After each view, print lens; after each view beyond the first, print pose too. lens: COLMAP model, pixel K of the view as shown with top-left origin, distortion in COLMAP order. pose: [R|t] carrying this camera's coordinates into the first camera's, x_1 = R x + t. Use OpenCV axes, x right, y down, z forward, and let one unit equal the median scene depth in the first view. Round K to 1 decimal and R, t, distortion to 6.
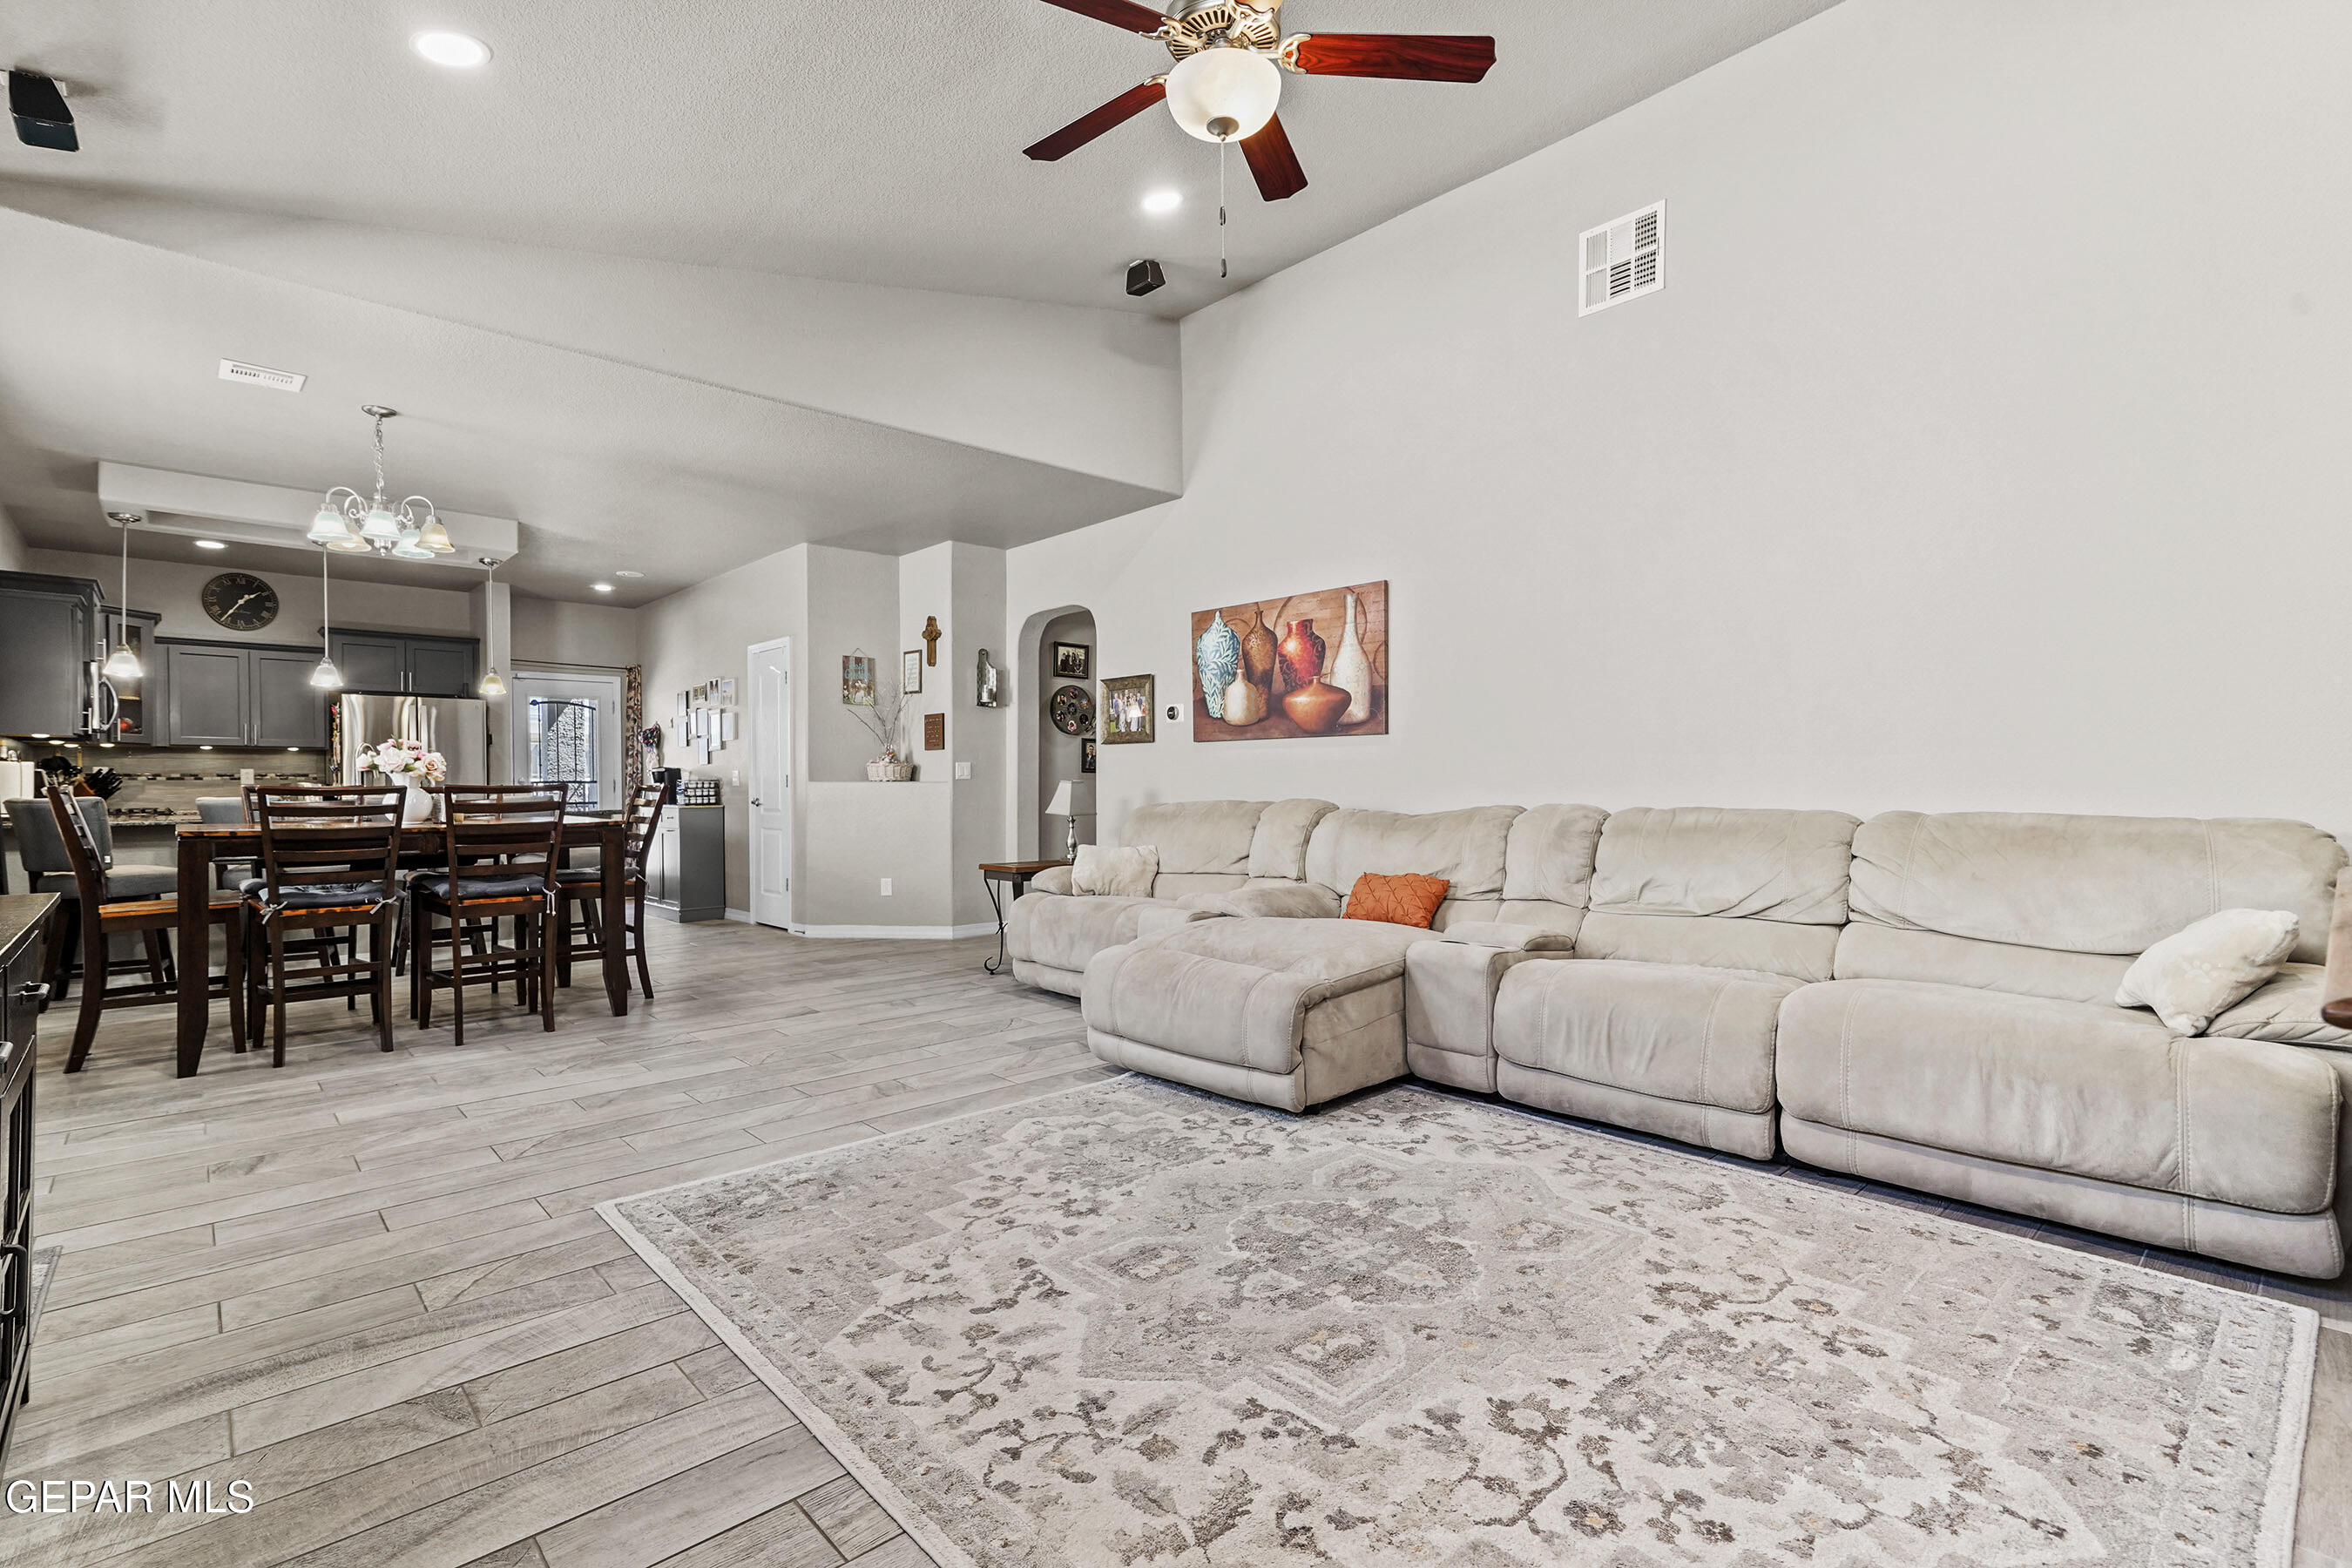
lens RADIAL K [[1077.7, 0, 1160.8], [0, 1077.7, 785.0], [0, 0, 1]] dist [0.013485, 0.000610]
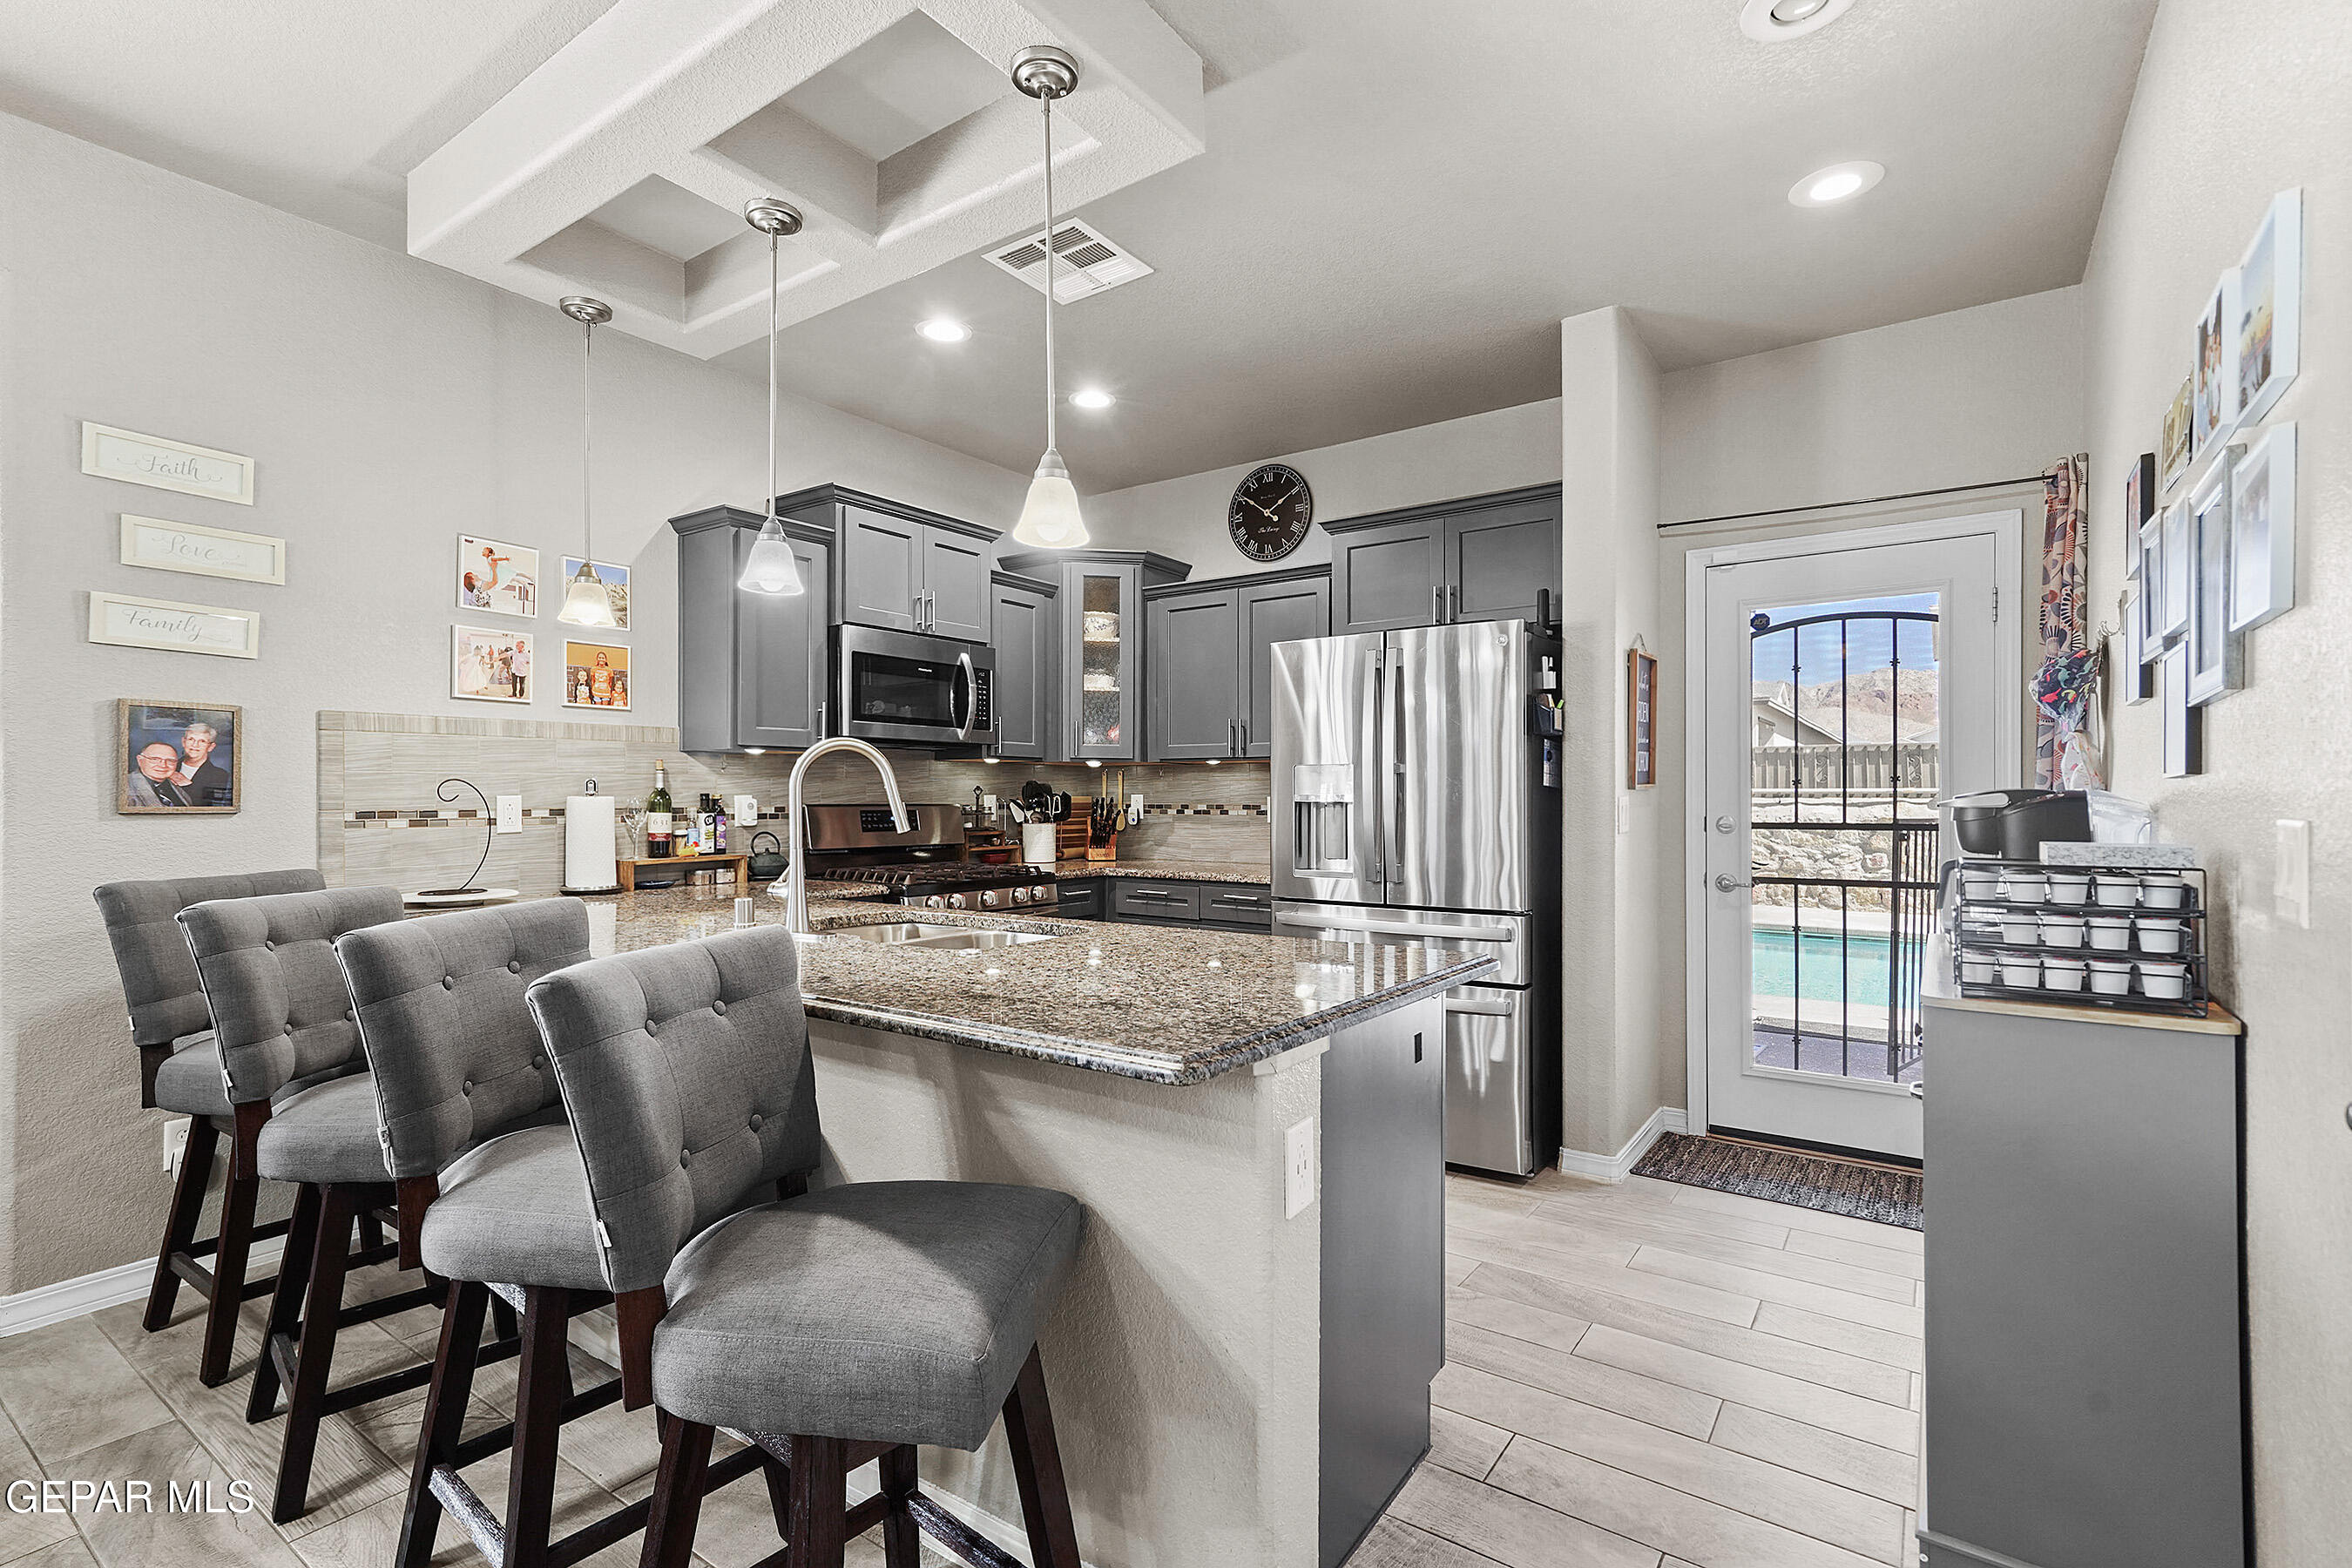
lens RADIAL K [[1075.4, 0, 1179.3], [0, 1075.4, 795.3], [0, 0, 1]] dist [0.007463, 0.000208]
pose [[0.217410, 0.001870, -0.976079, -0.697923], [-0.000611, 0.999998, 0.001780, -0.039352], [0.976080, 0.000210, 0.217411, 2.009212]]
